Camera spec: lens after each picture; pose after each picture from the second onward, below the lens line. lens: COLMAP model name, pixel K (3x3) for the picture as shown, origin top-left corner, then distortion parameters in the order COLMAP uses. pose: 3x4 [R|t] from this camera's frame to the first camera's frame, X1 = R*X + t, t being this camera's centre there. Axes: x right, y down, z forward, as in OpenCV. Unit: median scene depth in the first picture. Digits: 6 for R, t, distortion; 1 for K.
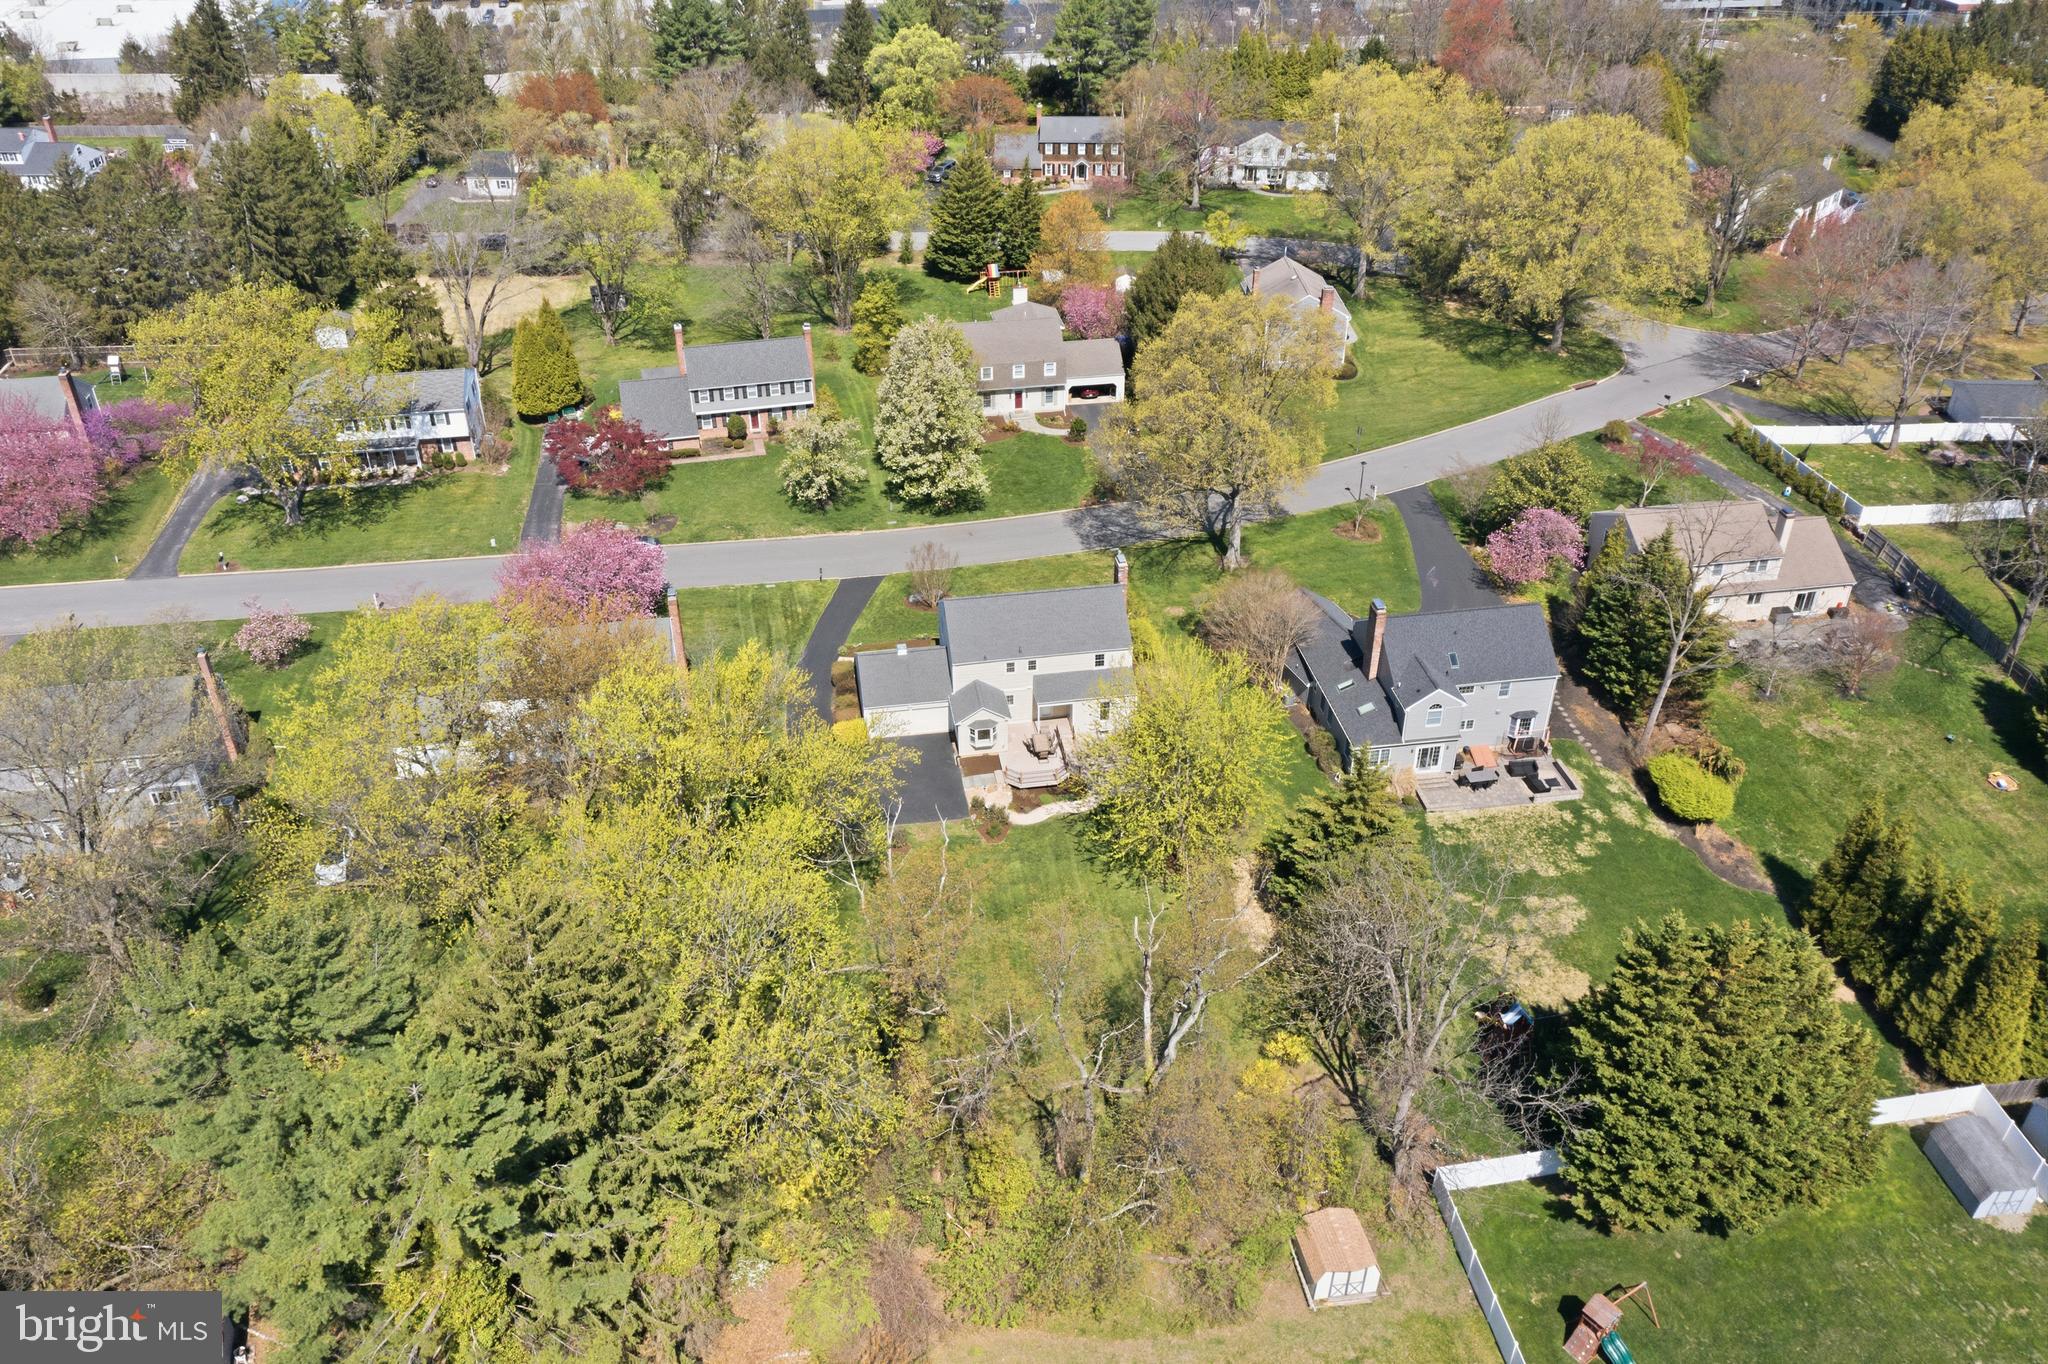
lens RADIAL K [[1623.6, 0, 1021.1], [0, 1623.6, 661.3], [0, 0, 1]] dist [-0.011456, 0.001770]
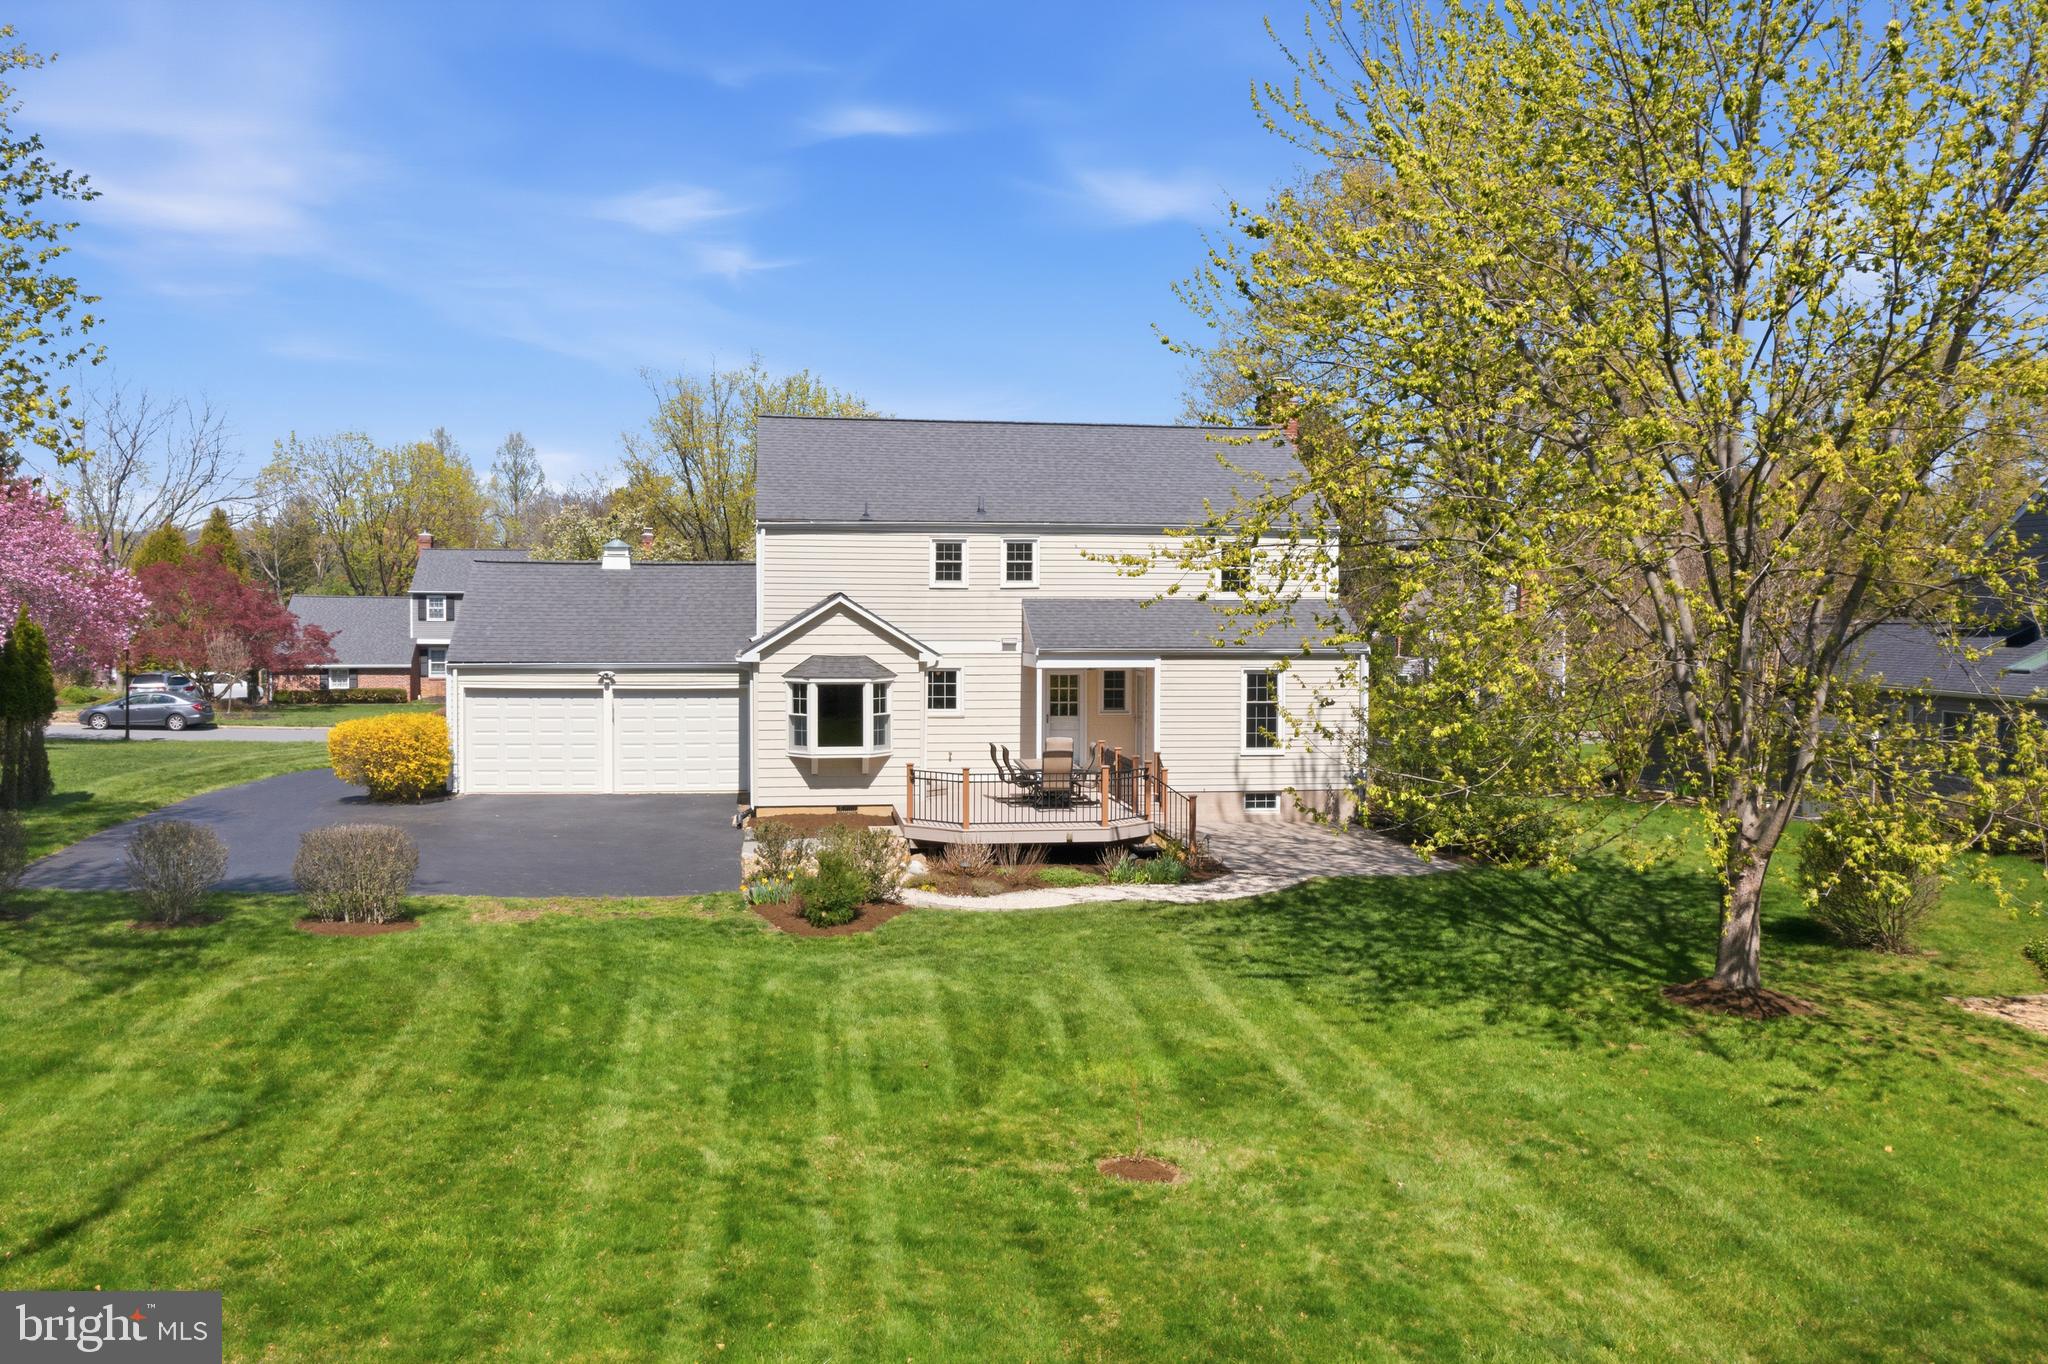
lens RADIAL K [[1623.6, 0, 1021.1], [0, 1623.6, 661.3], [0, 0, 1]] dist [-0.011456, 0.001770]
pose [[0.999778, 0.008290, -0.019356, 0.011572], [-0.017438, 0.841218, -0.540414, 0.162487], [0.011803, 0.540632, 0.841176, 0.658290]]
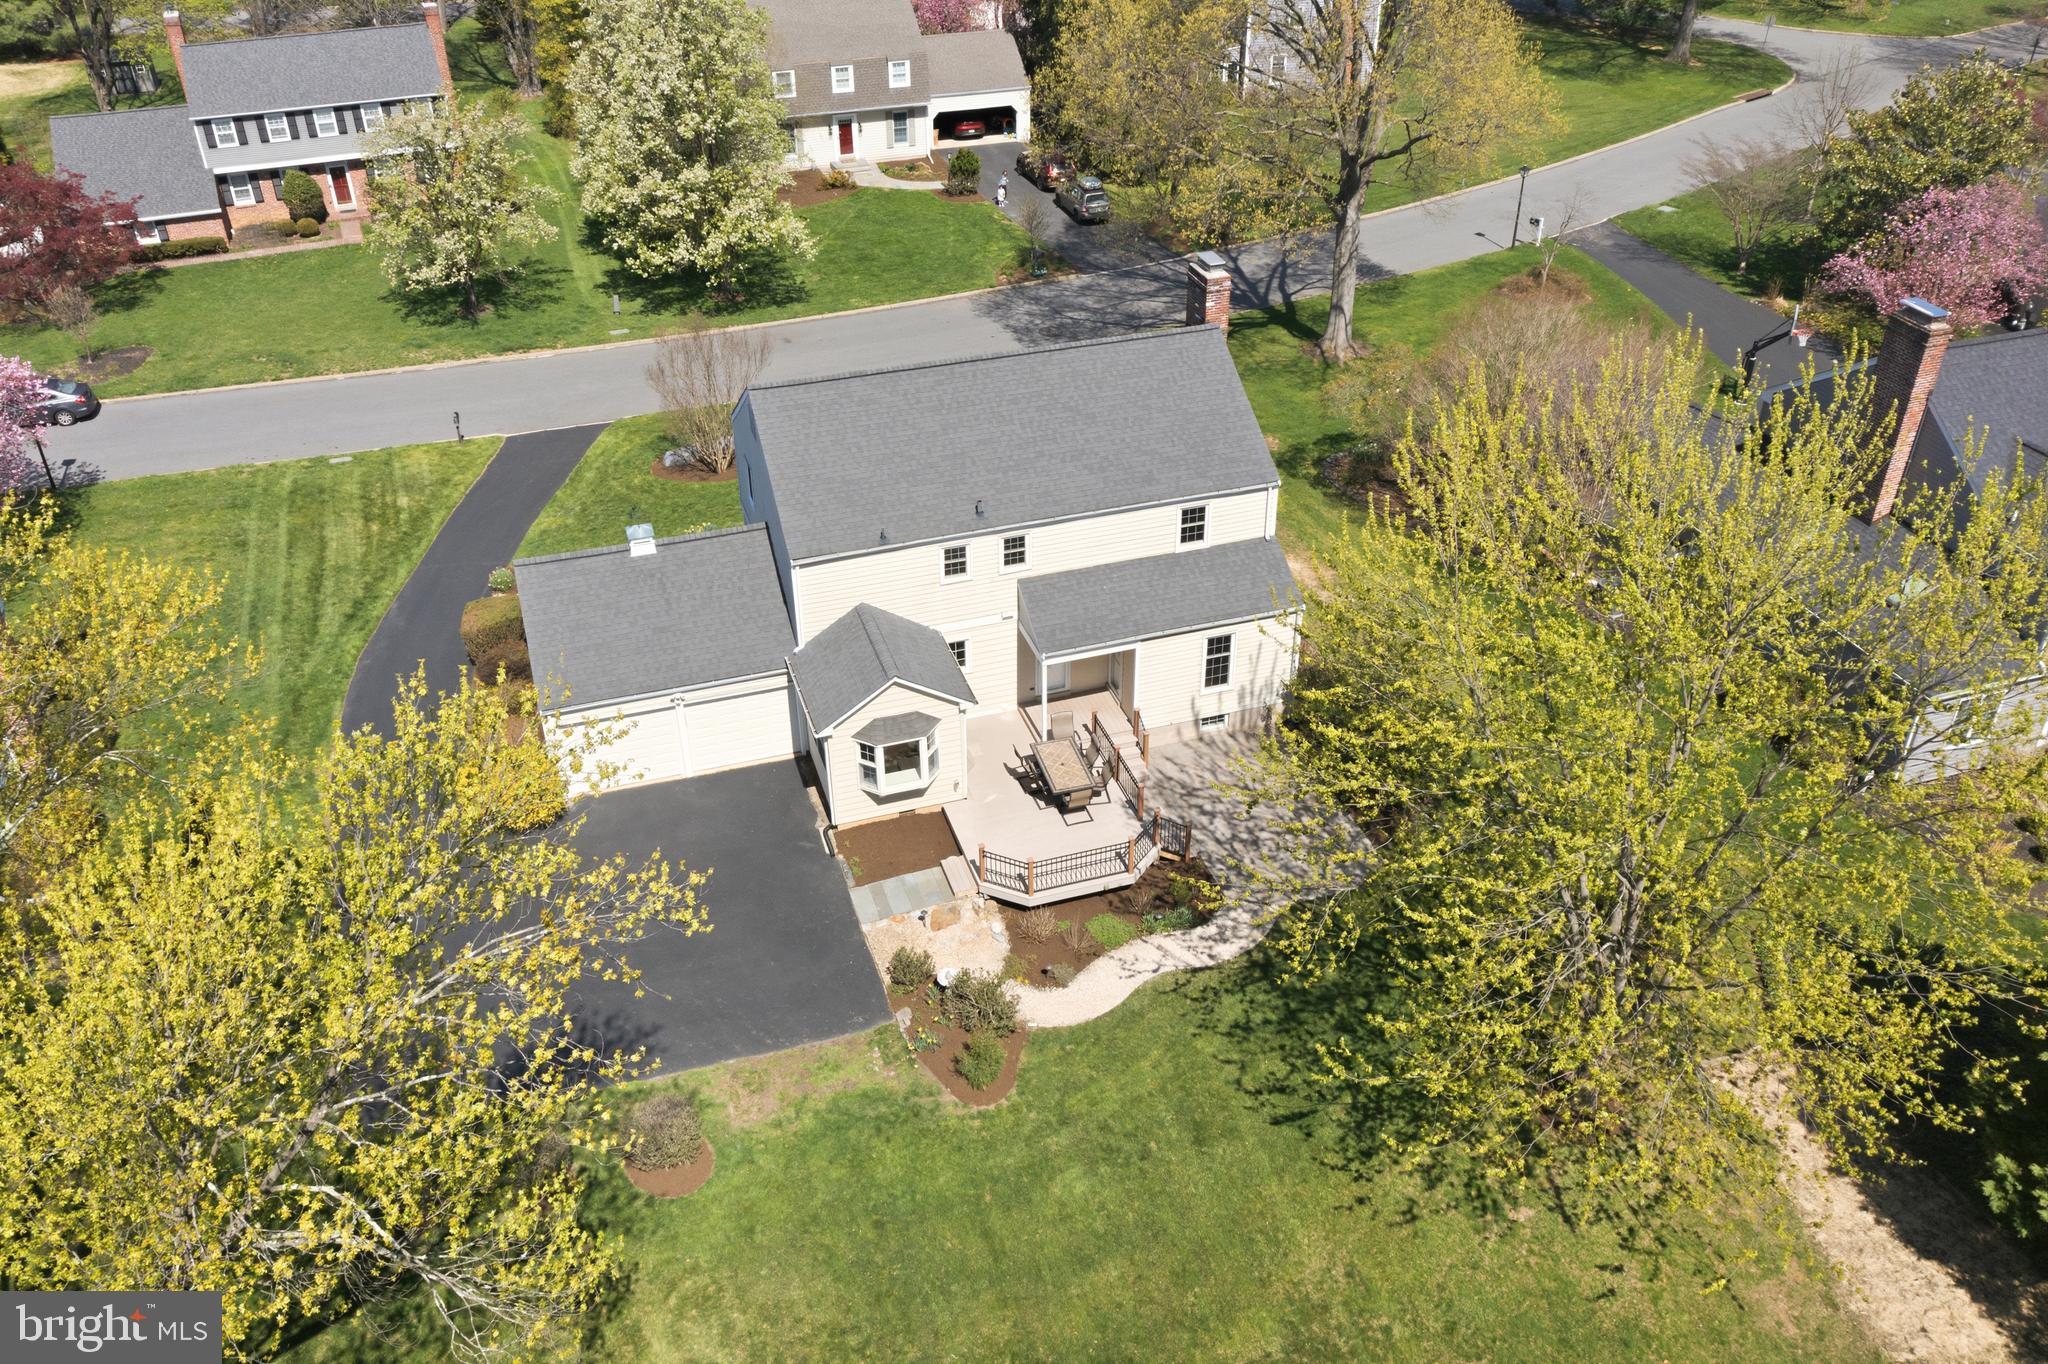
lens RADIAL K [[1623.6, 0, 1021.1], [0, 1623.6, 661.3], [0, 0, 1]] dist [-0.011456, 0.001770]
pose [[0.988429, -0.086915, 0.124314, -0.033511], [0.086682, 0.996209, 0.007289, 0.021198], [-0.124477, 0.003571, 0.992216, 0.566807]]
